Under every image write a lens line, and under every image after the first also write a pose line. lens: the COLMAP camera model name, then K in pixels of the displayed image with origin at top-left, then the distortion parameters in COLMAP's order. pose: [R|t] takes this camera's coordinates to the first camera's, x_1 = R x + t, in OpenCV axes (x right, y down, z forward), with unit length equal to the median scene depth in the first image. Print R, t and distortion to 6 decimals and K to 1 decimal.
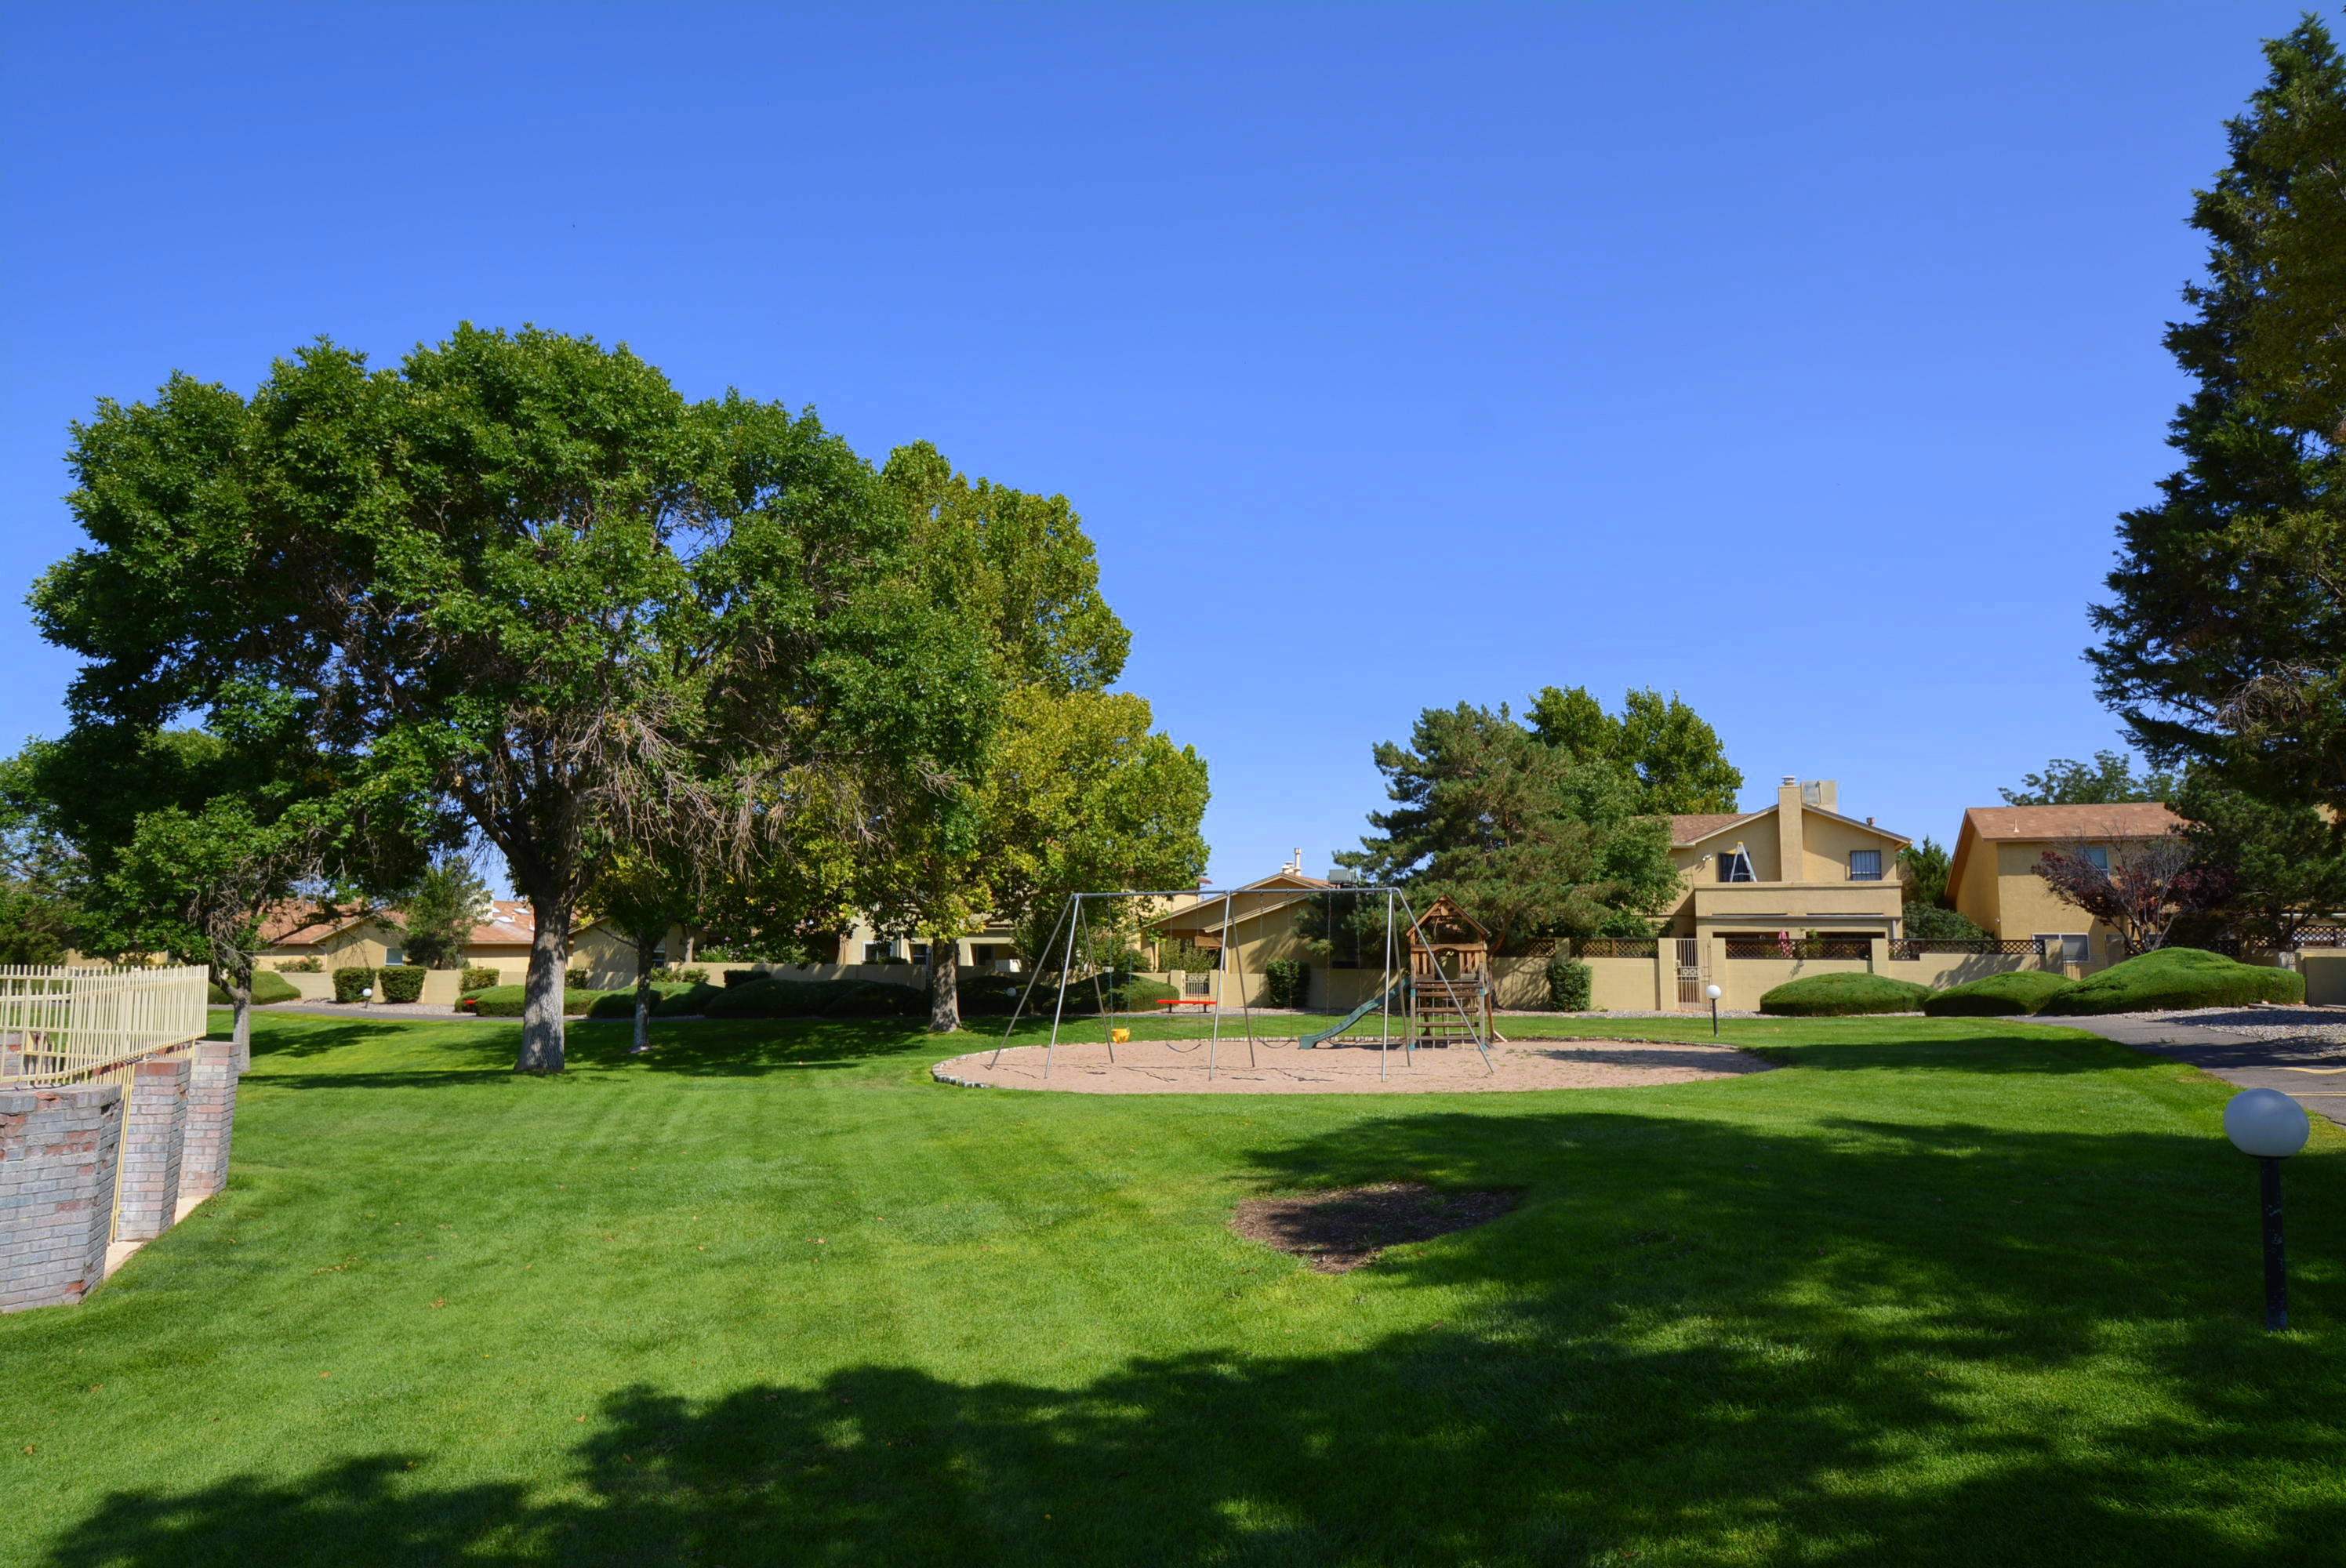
lens RADIAL K [[1407.5, 0, 1168.0], [0, 1407.5, 800.3], [0, 0, 1]] dist [0.030356, -0.032110]
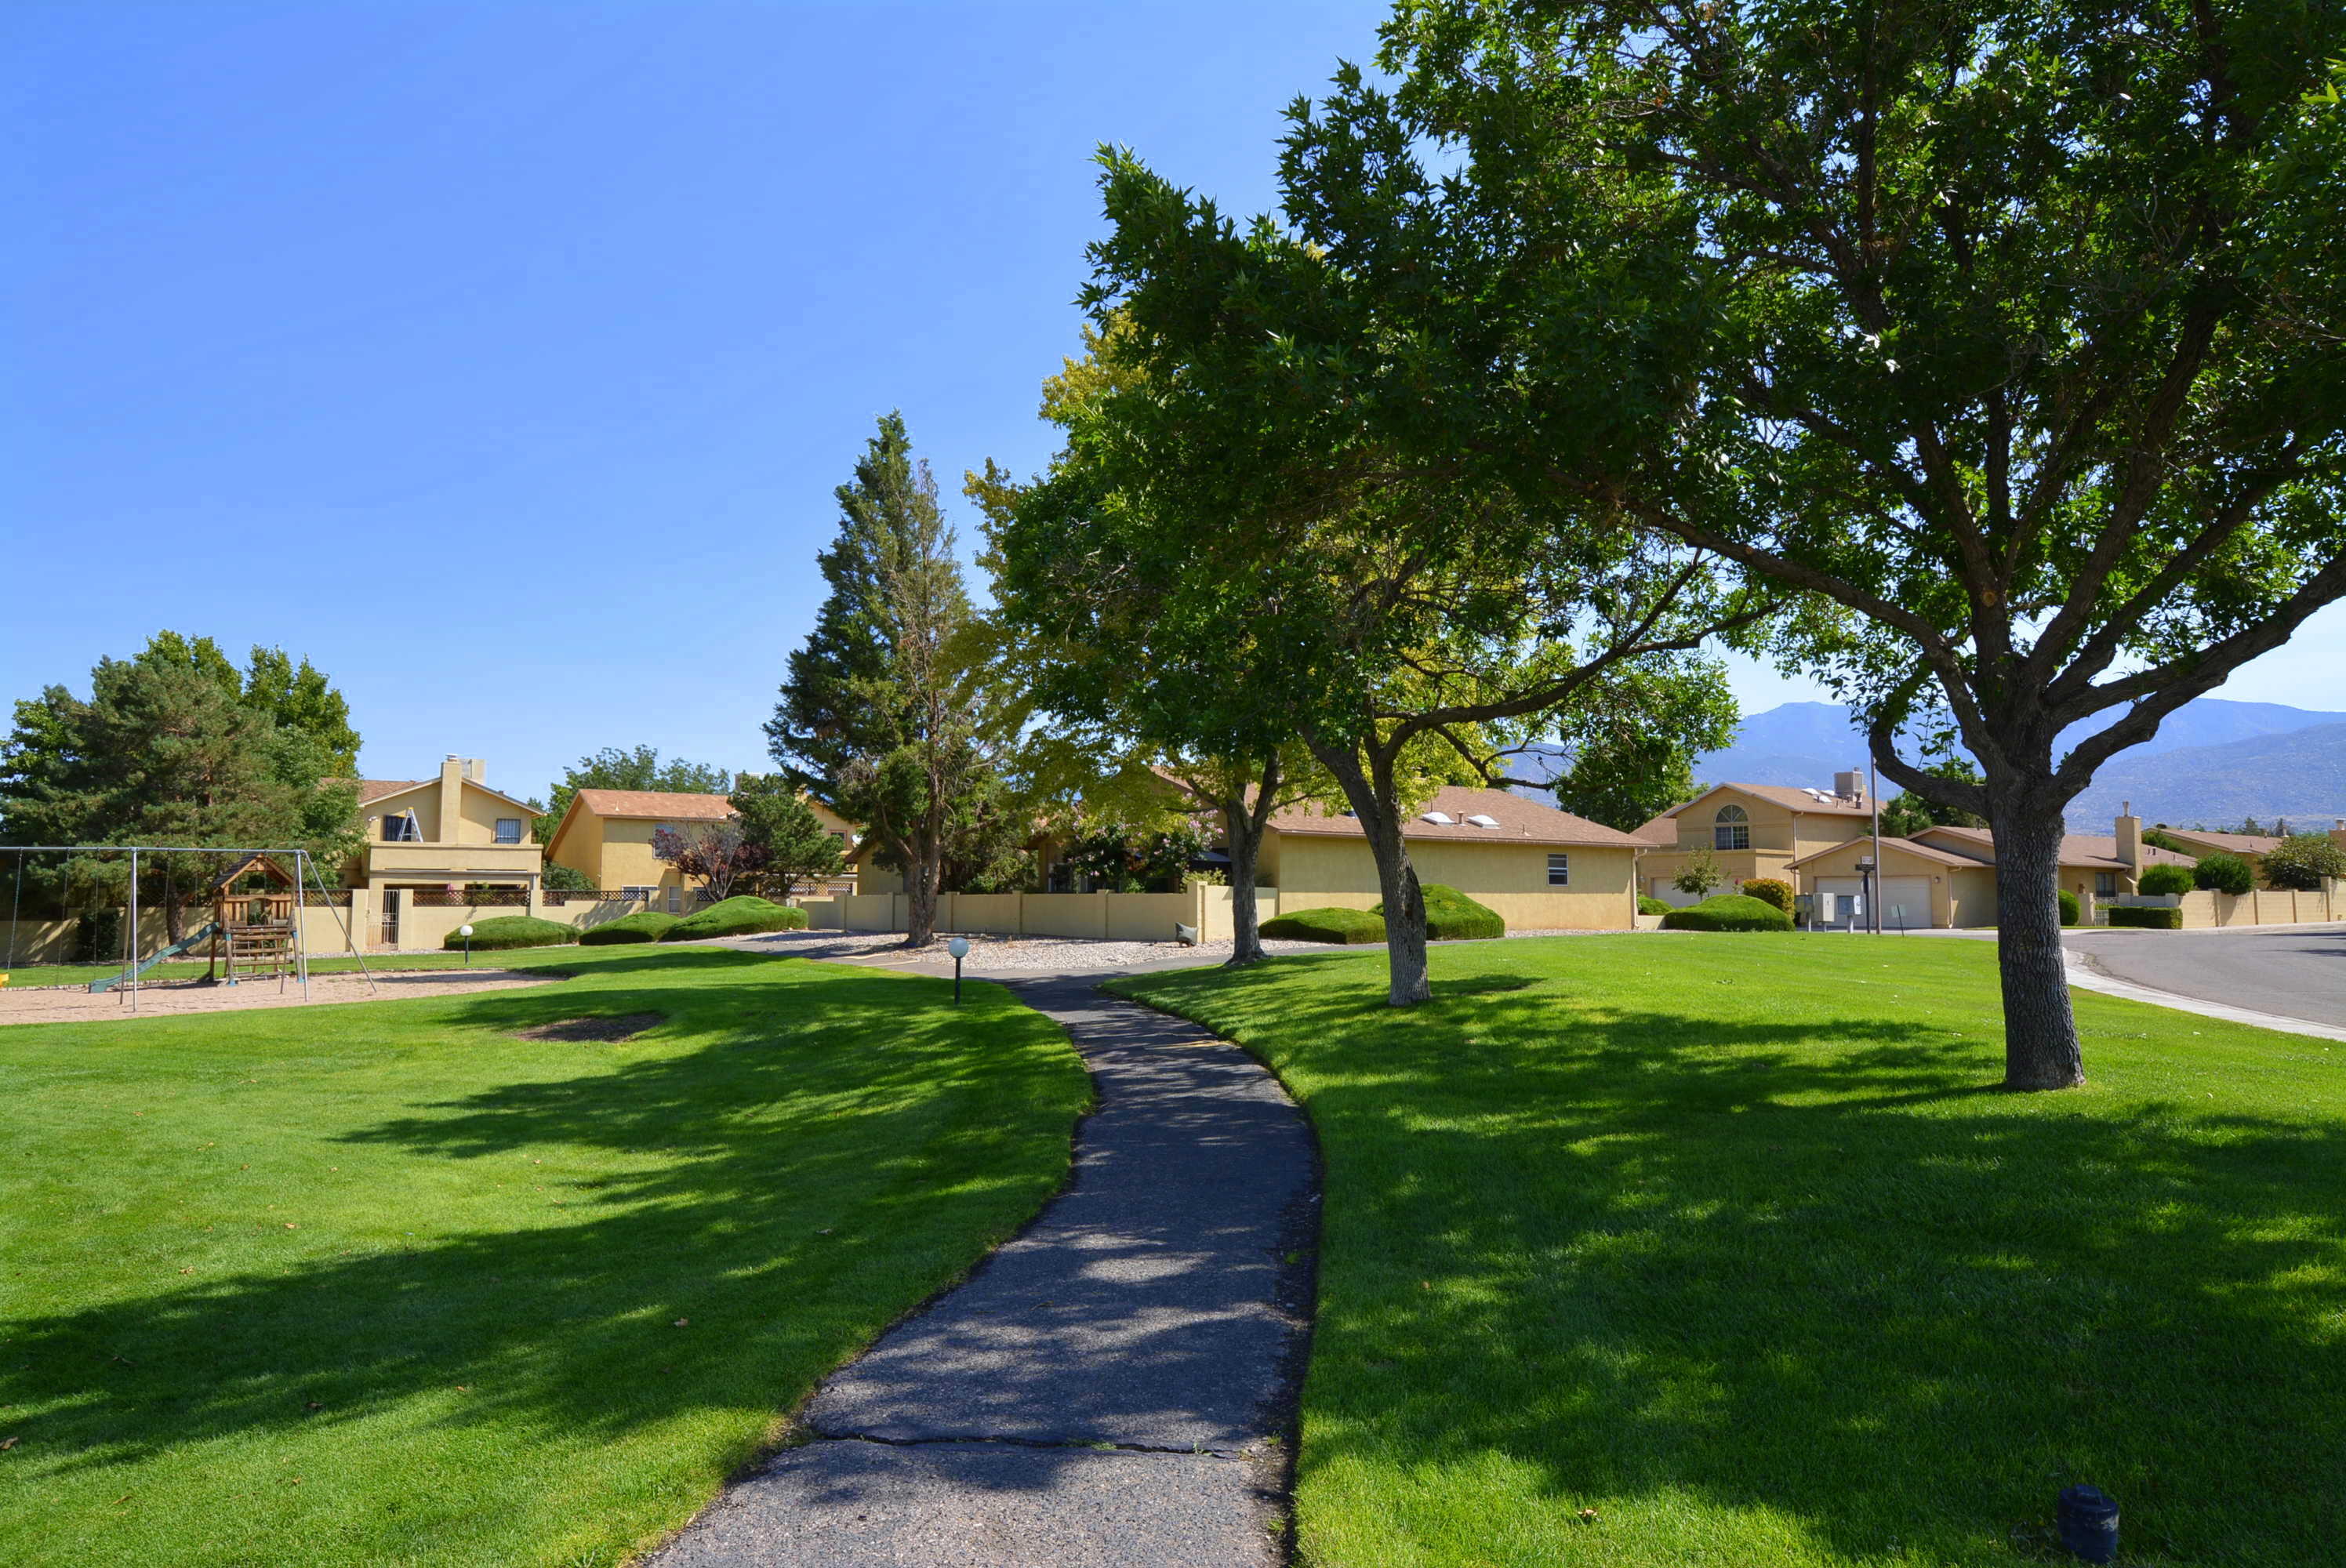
lens RADIAL K [[1371.1, 0, 1173.0], [0, 1371.1, 784.0], [0, 0, 1]] dist [0.016043, 0.000188]
pose [[0.538004, 0.067054, 0.840271, -0.254760], [-0.085161, 0.996055, -0.024959, -0.017724], [-0.838630, -0.058130, 0.541592, -0.173516]]
